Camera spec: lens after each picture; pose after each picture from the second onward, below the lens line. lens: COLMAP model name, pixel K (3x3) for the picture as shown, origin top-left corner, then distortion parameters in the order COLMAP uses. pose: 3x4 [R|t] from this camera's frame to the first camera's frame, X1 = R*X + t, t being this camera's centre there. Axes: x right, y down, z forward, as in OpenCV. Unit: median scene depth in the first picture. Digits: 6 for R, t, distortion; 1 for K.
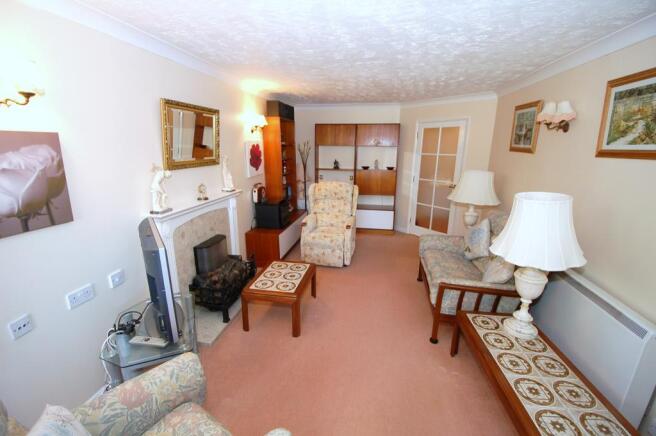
lens RADIAL K [[285.1, 0, 330.7], [0, 285.1, 218.5], [0, 0, 1]] dist [0.017051, -0.022069]
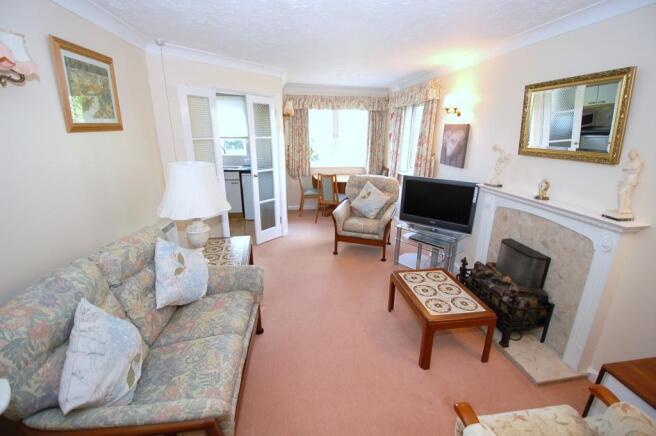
lens RADIAL K [[285.1, 0, 330.7], [0, 285.1, 218.5], [0, 0, 1]] dist [0.017051, -0.022069]
pose [[-0.949012, 0.072740, -0.306732, 0.537799], [-0.098150, 0.856470, 0.506780, -0.541659], [0.299570, 0.511046, -0.805661, 2.208722]]
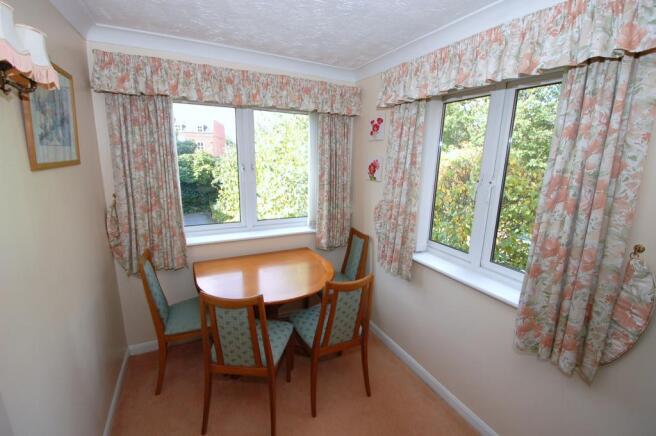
lens RADIAL K [[285.1, 0, 330.7], [0, 285.1, 218.5], [0, 0, 1]] dist [0.017051, -0.022069]
pose [[-0.799588, 0.096732, -0.592707, -0.024315], [-0.184714, 0.899486, 0.395986, -0.126915], [0.571436, 0.426107, -0.701351, 0.525091]]
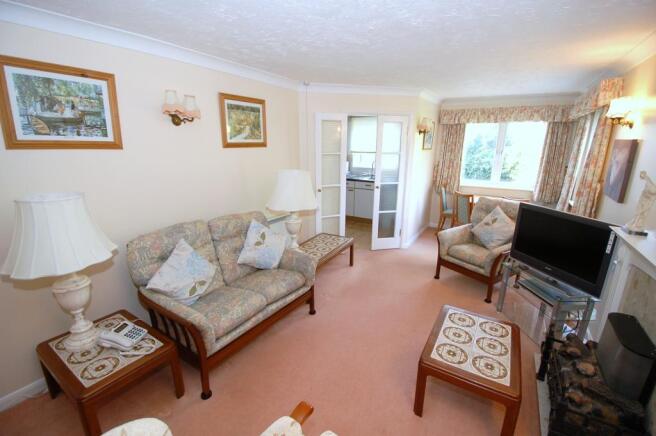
lens RADIAL K [[285.1, 0, 330.7], [0, 285.1, 218.5], [0, 0, 1]] dist [0.017051, -0.022069]
pose [[-0.928165, -0.111855, 0.354962, -0.095697], [0.075124, 0.877825, 0.473054, -0.589539], [-0.364507, 0.465738, -0.806364, 2.306032]]
